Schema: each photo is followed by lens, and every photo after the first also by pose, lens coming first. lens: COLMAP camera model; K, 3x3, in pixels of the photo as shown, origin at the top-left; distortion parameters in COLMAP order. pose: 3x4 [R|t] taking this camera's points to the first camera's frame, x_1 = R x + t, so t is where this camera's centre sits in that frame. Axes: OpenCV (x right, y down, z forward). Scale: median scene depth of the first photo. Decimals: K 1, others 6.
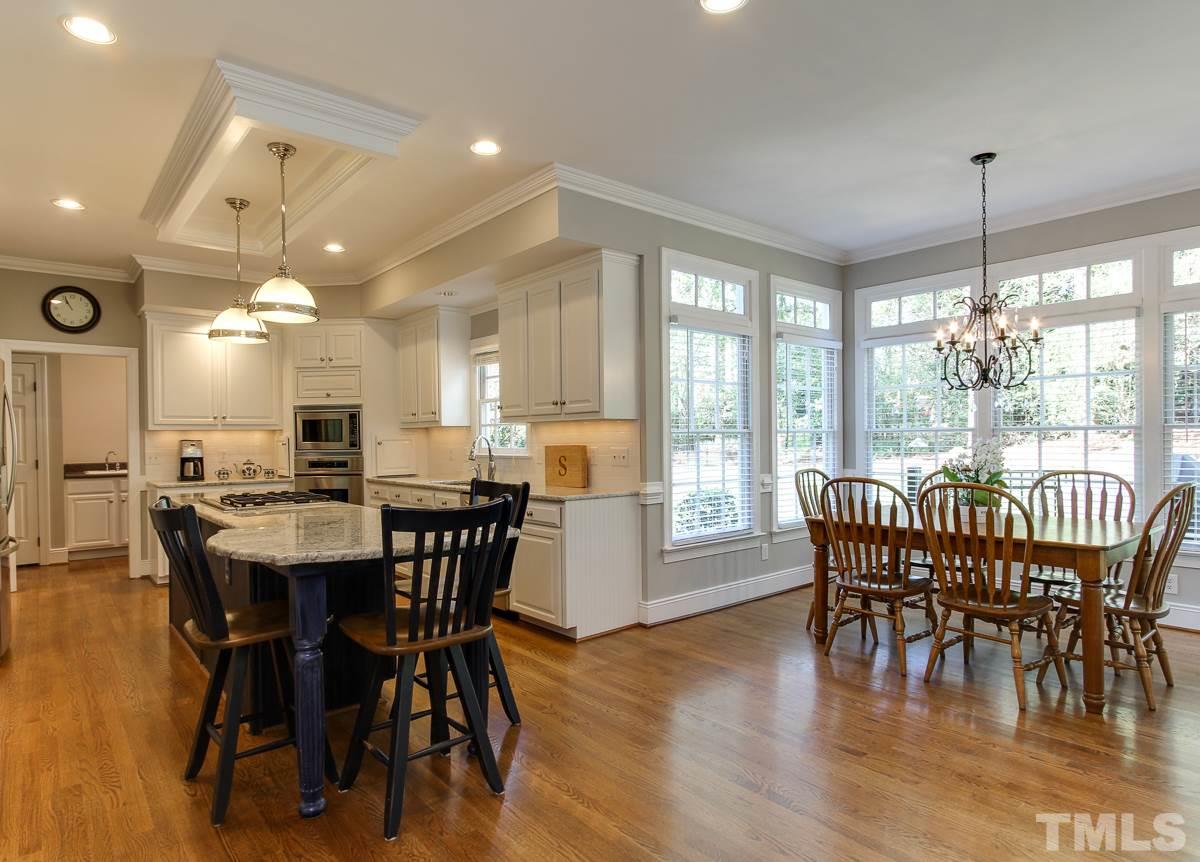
lens RADIAL K [[680.0, 0, 594.7], [0, 680.0, 439.8], [0, 0, 1]] dist [-0.003763, 0.000223]
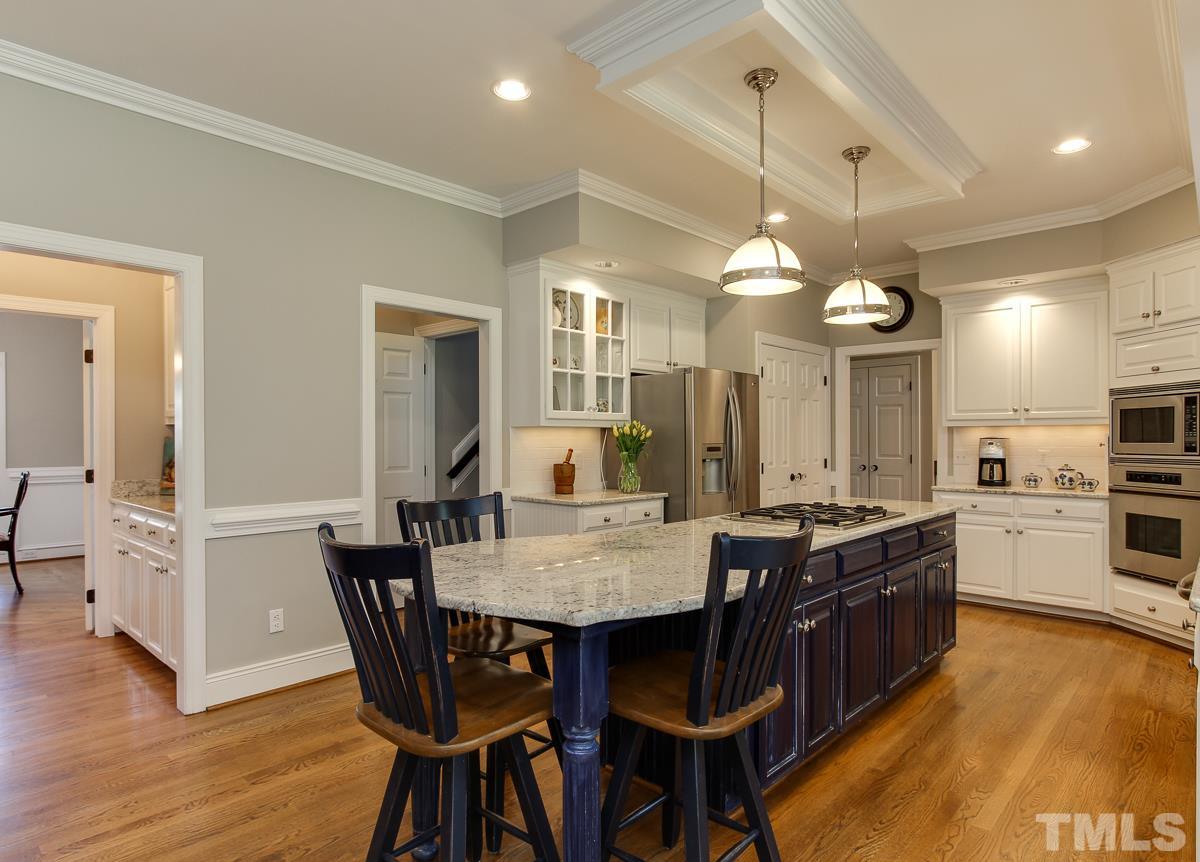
lens RADIAL K [[680.0, 0, 594.7], [0, 680.0, 439.8], [0, 0, 1]] dist [-0.003763, 0.000223]
pose [[0.132205, 0.012475, -0.991144, 0.179434], [-0.002371, 0.999922, 0.012269, -0.006445], [0.991220, 0.000728, 0.132224, 0.404319]]
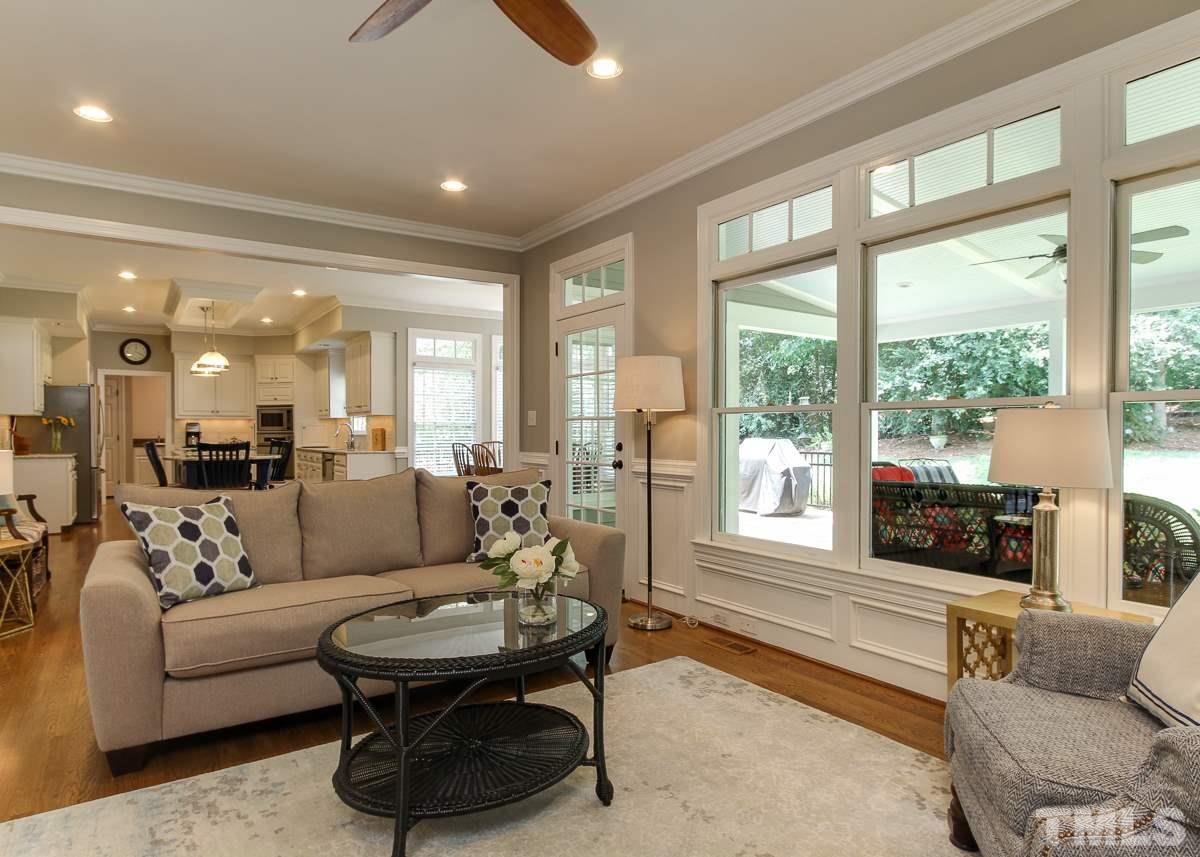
lens RADIAL K [[705.3, 0, 600.0], [0, 705.3, 428.5], [0, 0, 1]] dist [-0.000896, -0.000080]
pose [[0.994501, 0.008698, -0.104369, 0.627242], [-0.009144, 0.999951, -0.003797, 0.007974], [0.104331, 0.004730, 0.994531, -0.703596]]
